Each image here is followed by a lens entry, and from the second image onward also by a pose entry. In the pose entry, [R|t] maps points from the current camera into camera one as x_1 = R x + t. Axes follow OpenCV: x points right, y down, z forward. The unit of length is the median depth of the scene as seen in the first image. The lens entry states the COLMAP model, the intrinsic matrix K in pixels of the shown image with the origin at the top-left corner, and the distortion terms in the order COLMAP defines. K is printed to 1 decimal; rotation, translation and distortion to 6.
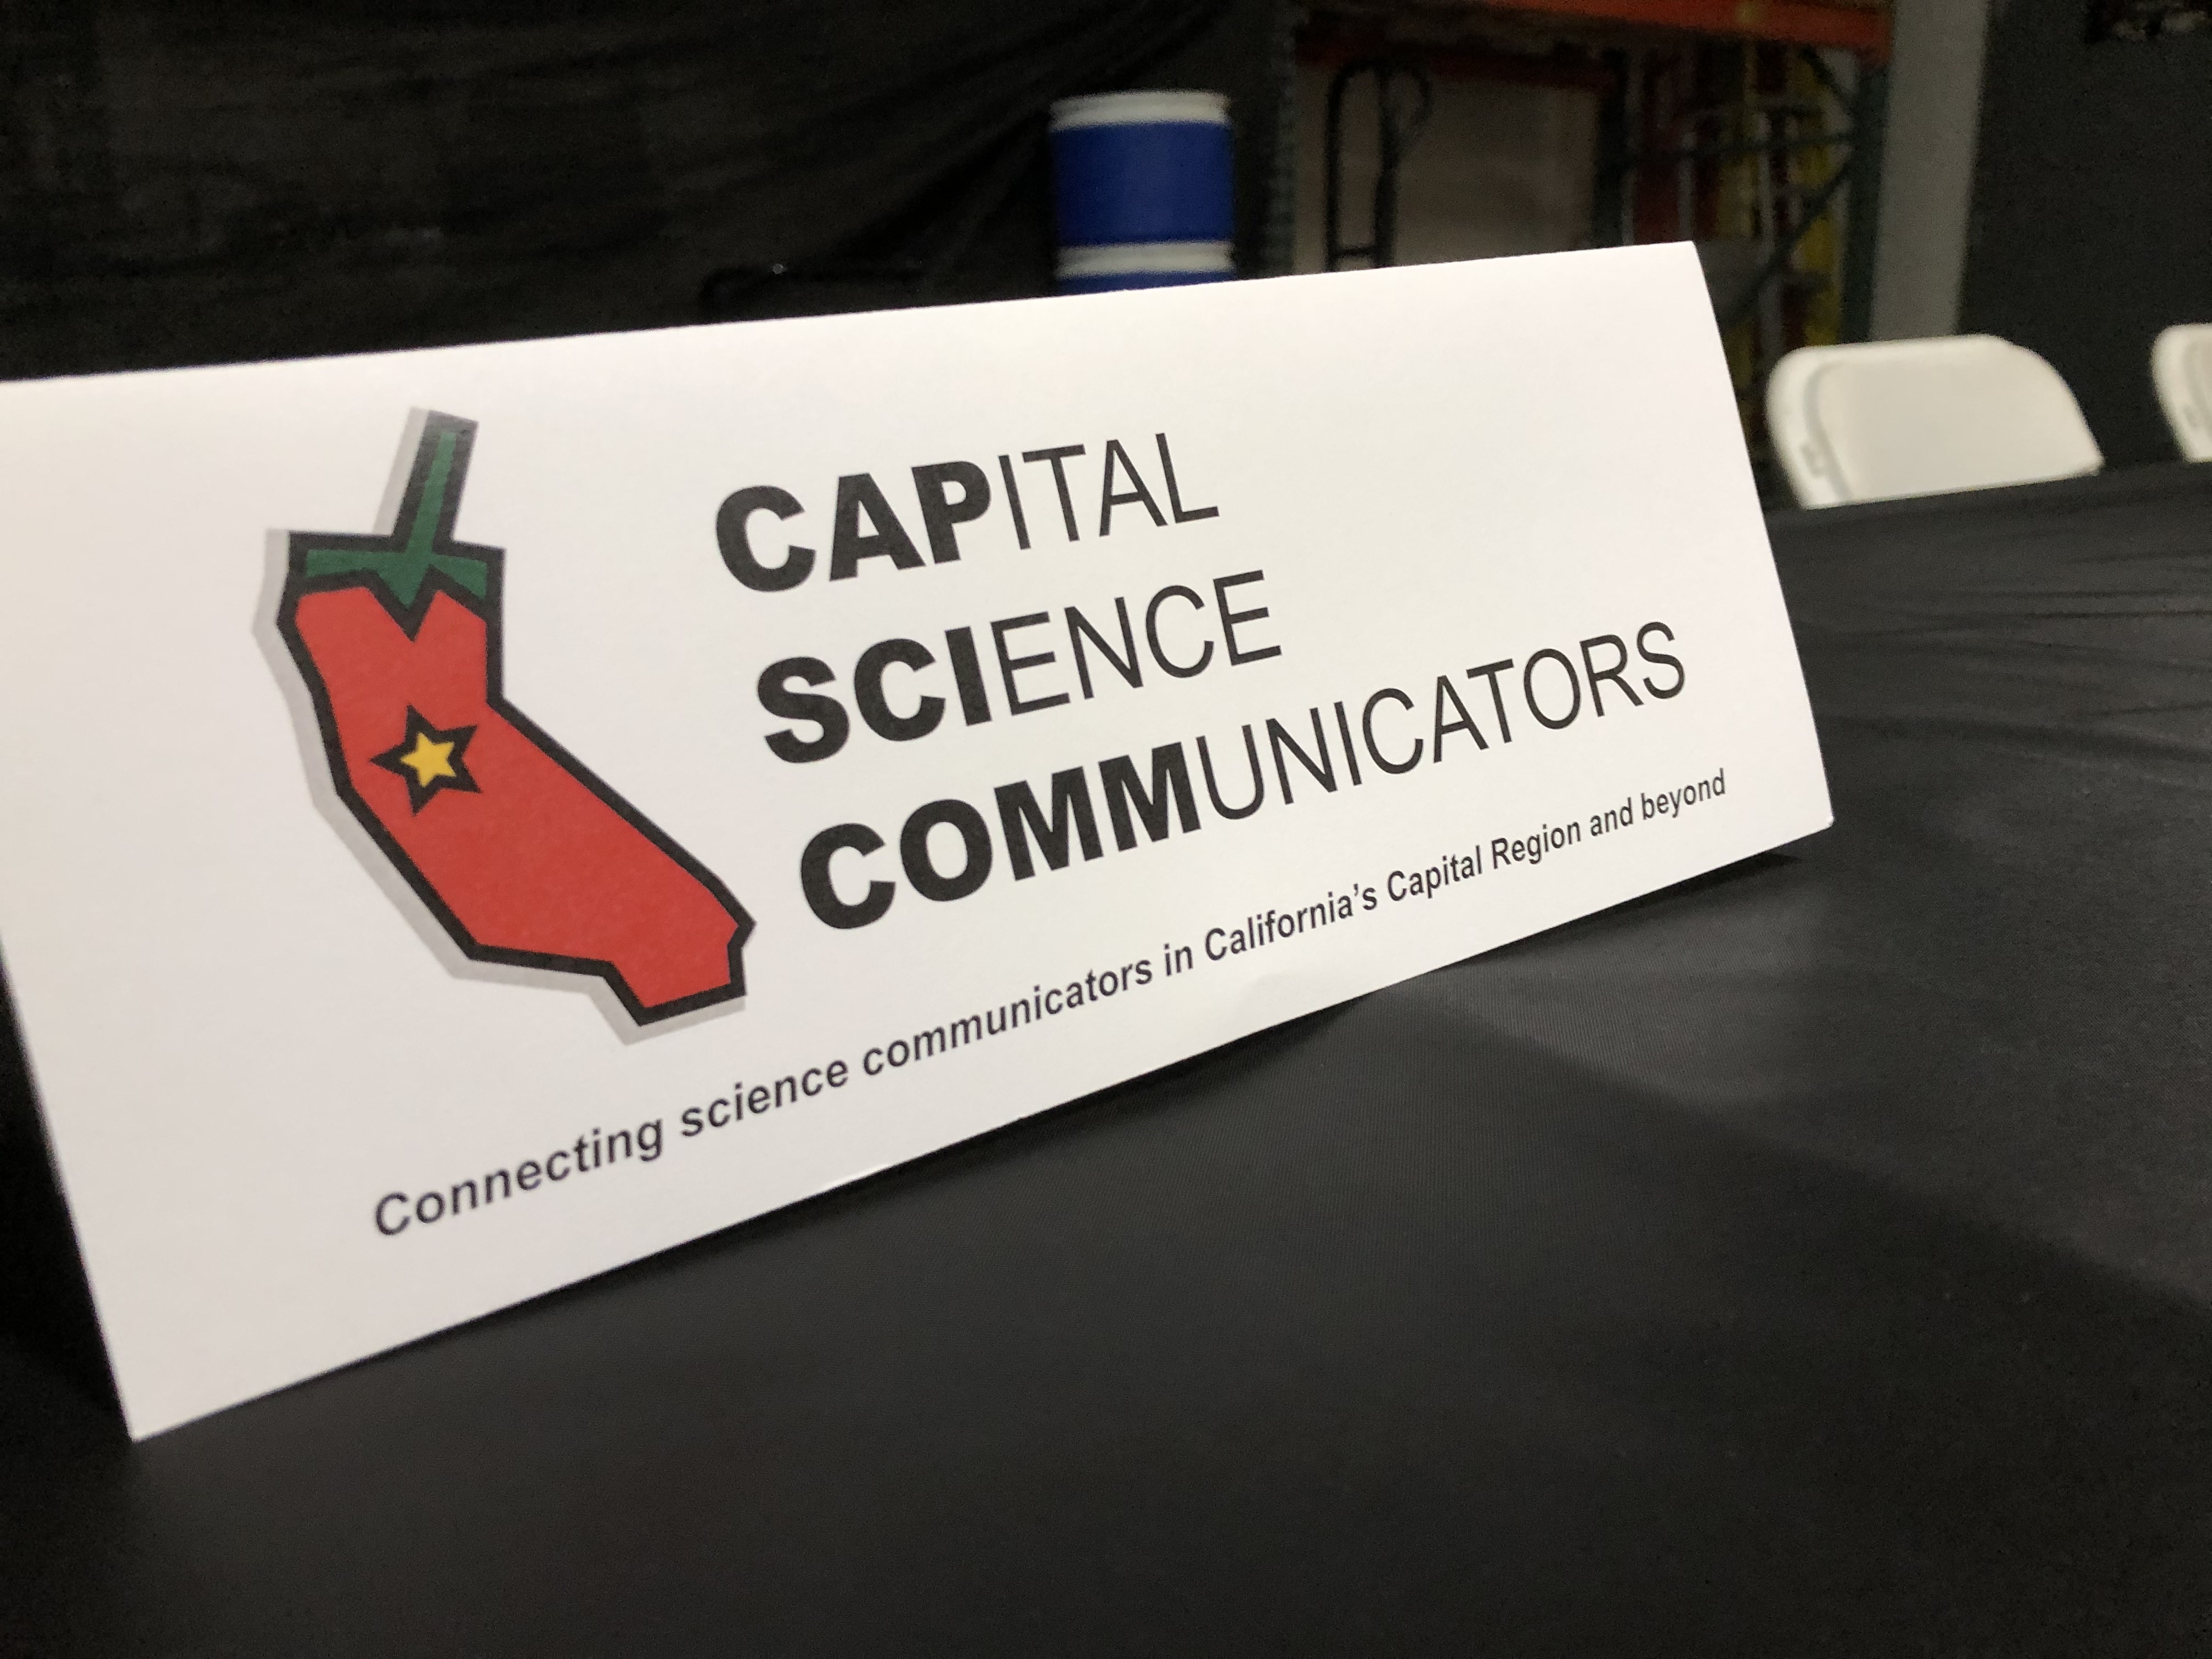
lens RADIAL K [[1814.1, 0, 1104.3], [0, 1814.1, 829.8], [0, 0, 1]] dist [-0.008438, 0.003151]
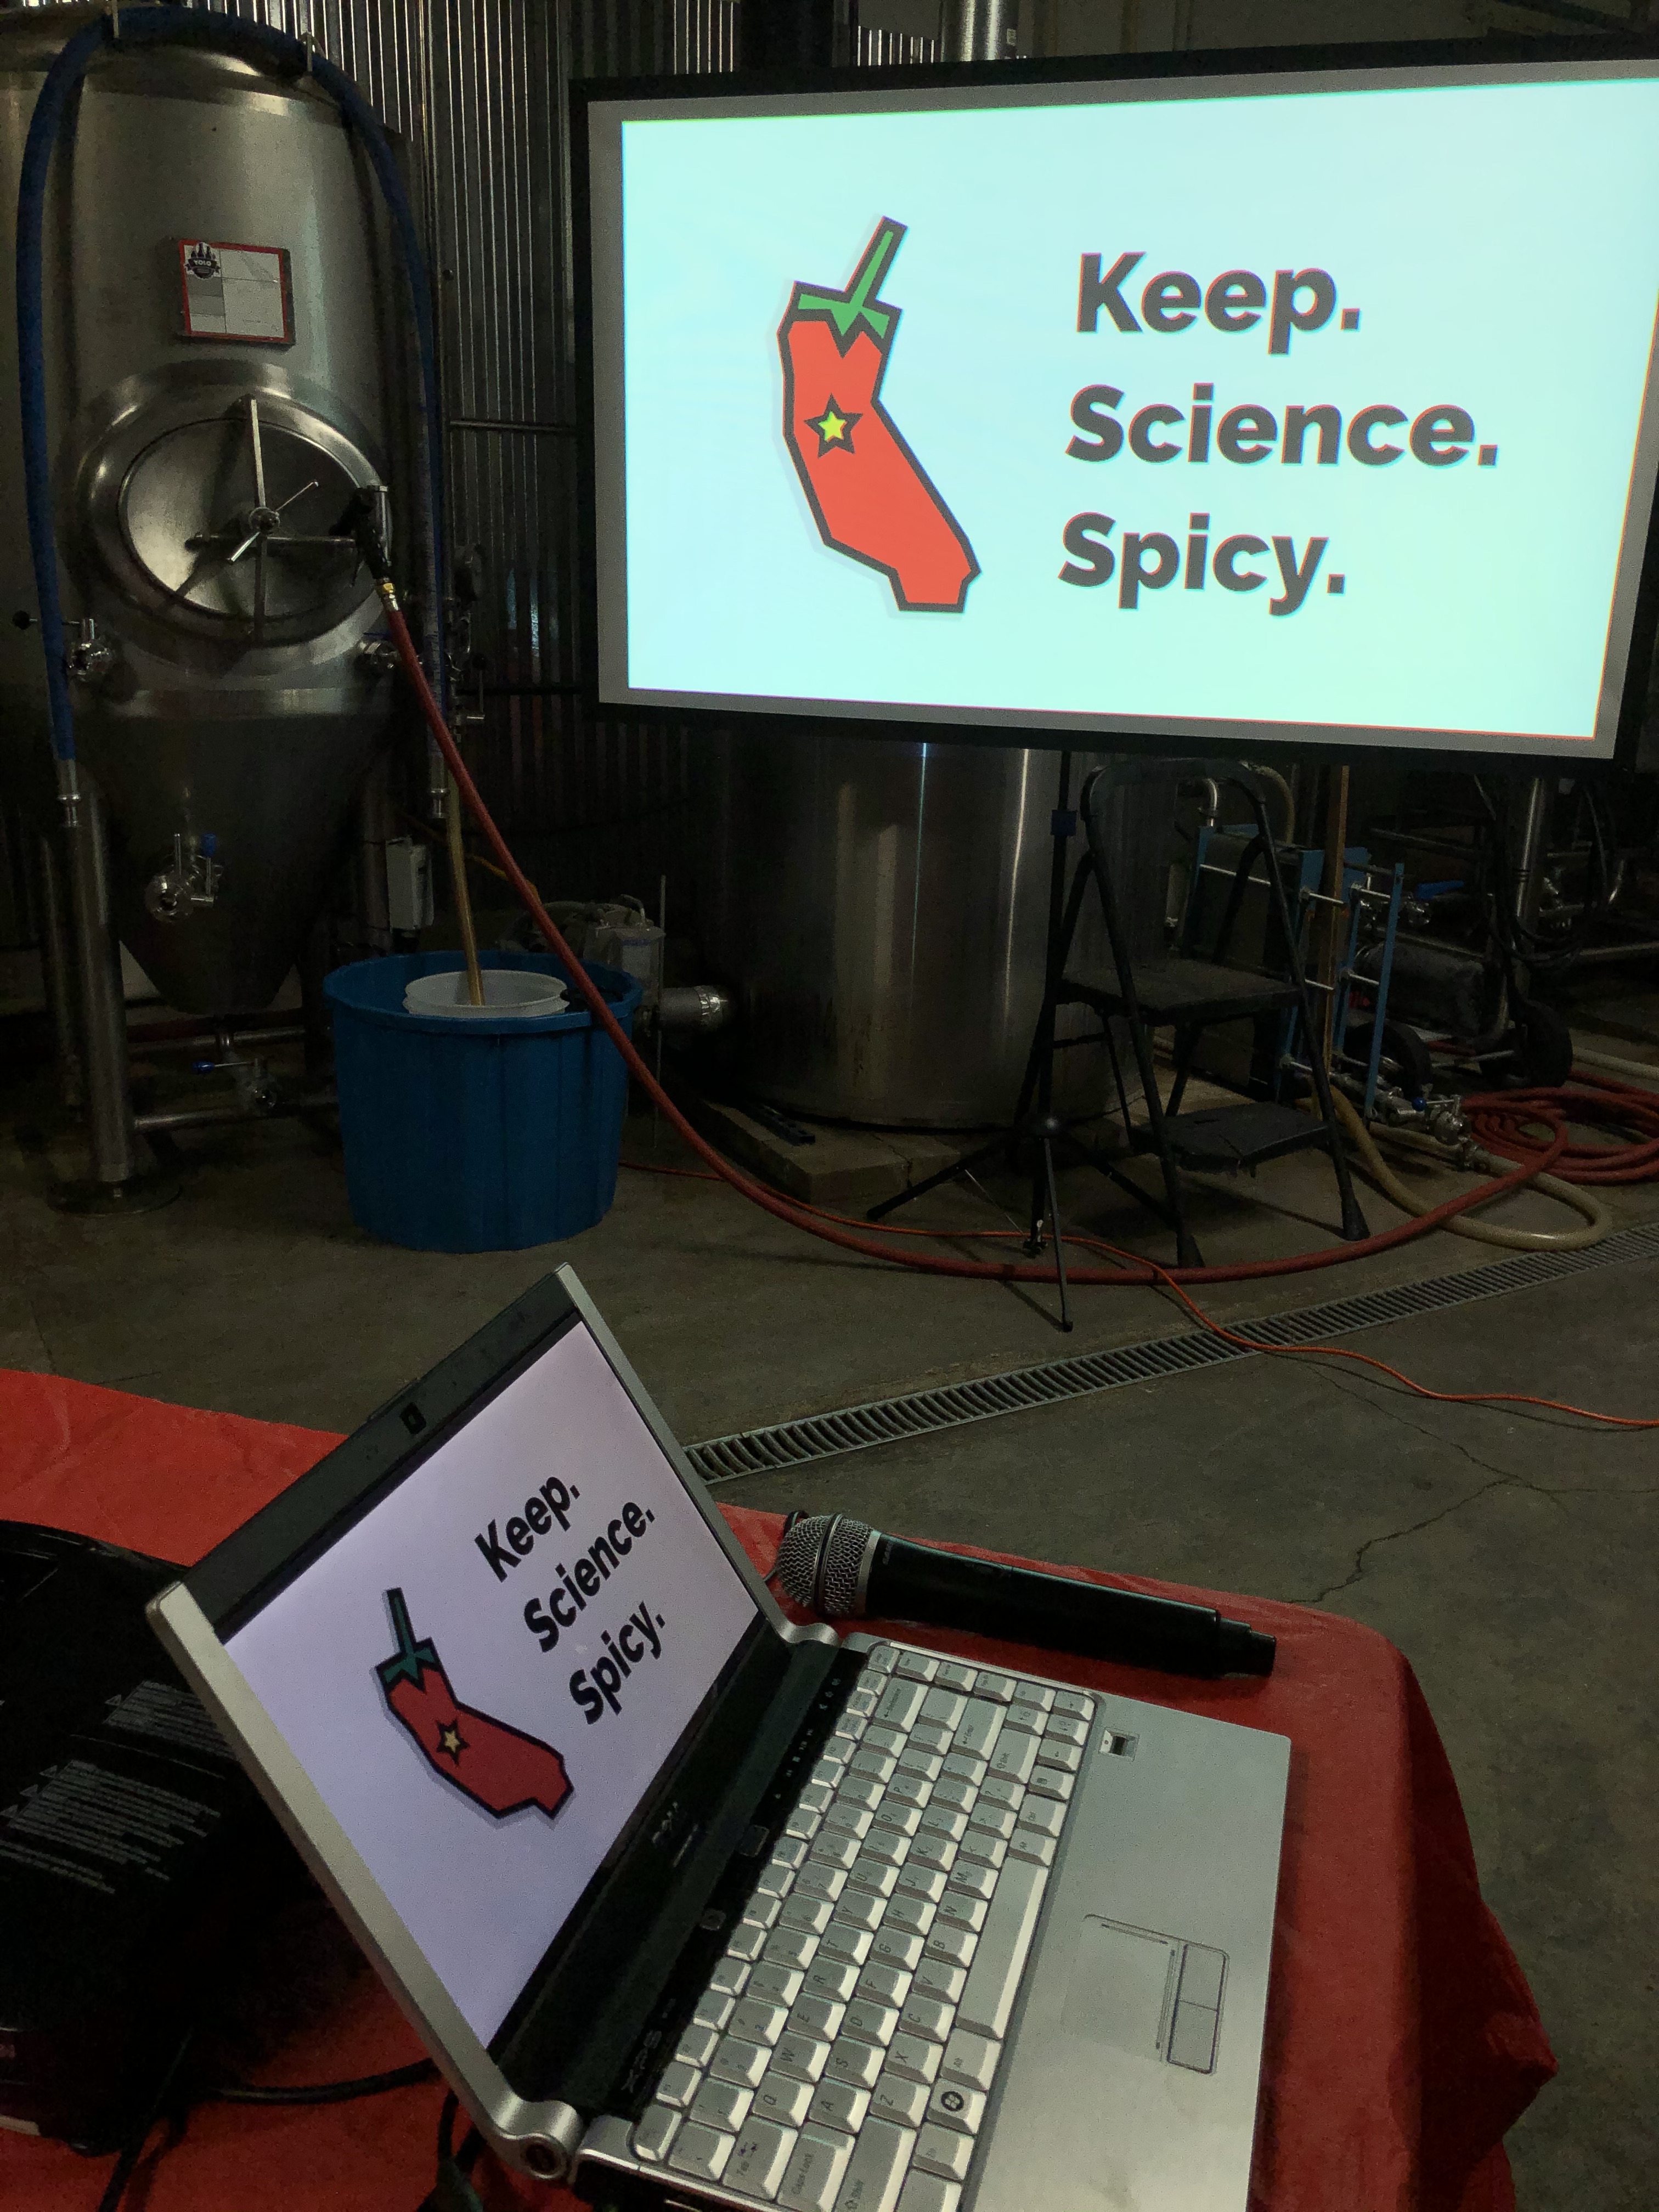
lens RADIAL K [[1814.1, 0, 829.8], [0, 1814.1, 1104.0], [0, 0, 1]] dist [-0.008438, 0.003151]
pose [[0.921923, 0.328355, -0.205526, 0.220271], [-0.250965, 0.910442, 0.328804, -0.017684], [0.295084, -0.251552, 0.921763, -0.842603]]
